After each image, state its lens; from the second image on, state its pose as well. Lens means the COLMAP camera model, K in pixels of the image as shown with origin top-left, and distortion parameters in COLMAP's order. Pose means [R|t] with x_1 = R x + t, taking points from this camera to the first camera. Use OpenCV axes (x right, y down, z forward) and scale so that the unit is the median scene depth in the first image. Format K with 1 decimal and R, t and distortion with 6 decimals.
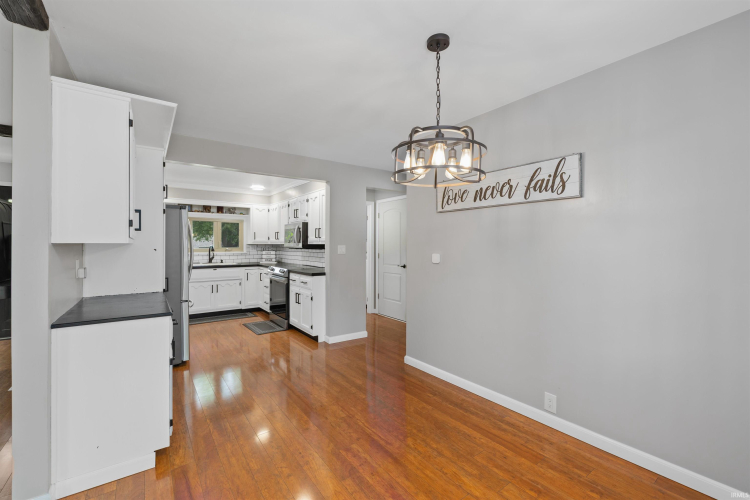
lens RADIAL K [[320.1, 0, 376.8], [0, 320.1, 244.5], [0, 0, 1]] dist [-0.002441, 0.000876]
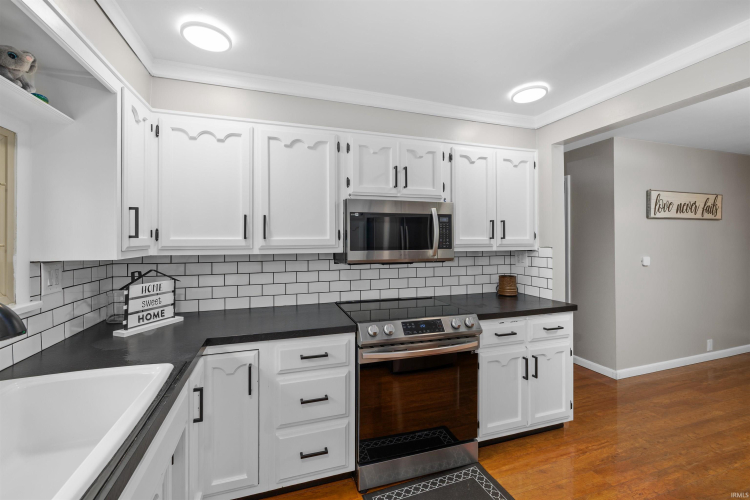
lens RADIAL K [[320.1, 0, 374.1], [0, 320.1, 238.0], [0, 0, 1]] dist [-0.002441, 0.000876]
pose [[0.309409, 0.007205, 0.950902, -0.578752], [0.003102, 0.999958, -0.008587, -0.014171], [-0.950924, 0.005607, 0.309374, 0.810602]]
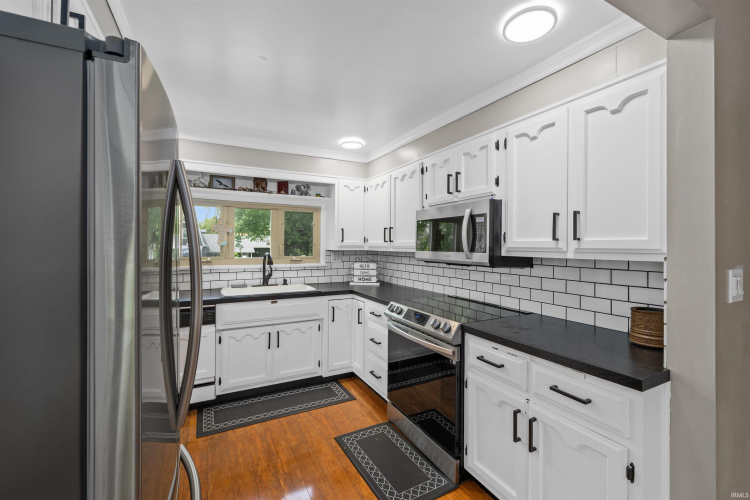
lens RADIAL K [[320.1, 0, 373.3], [0, 320.1, 243.4], [0, 0, 1]] dist [-0.002441, 0.000876]
pose [[0.988328, 0.005846, -0.152229, -0.262034], [-0.006726, 0.999964, -0.005265, -0.011251], [0.152193, 0.006228, 0.988331, 0.499689]]
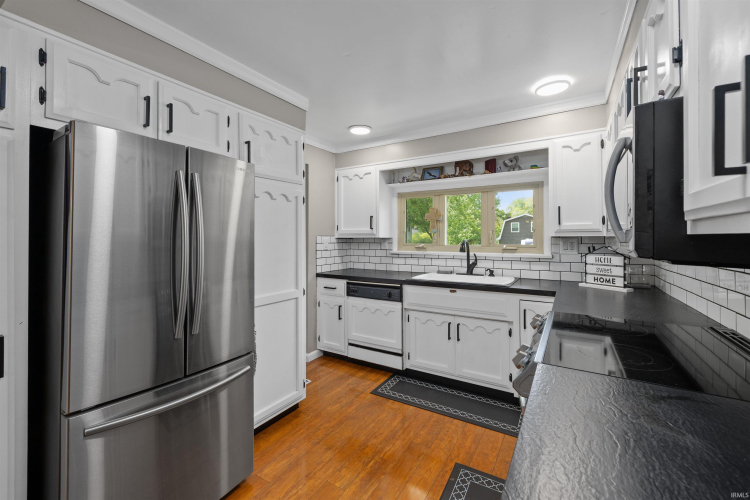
lens RADIAL K [[320.1, 0, 370.8], [0, 320.1, 238.0], [0, 0, 1]] dist [-0.002441, 0.000876]
pose [[0.362941, -0.000226, -0.931812, -0.106613], [0.001593, 0.999999, 0.000377, 0.000093], [0.931811, -0.001621, 0.362941, 0.679426]]
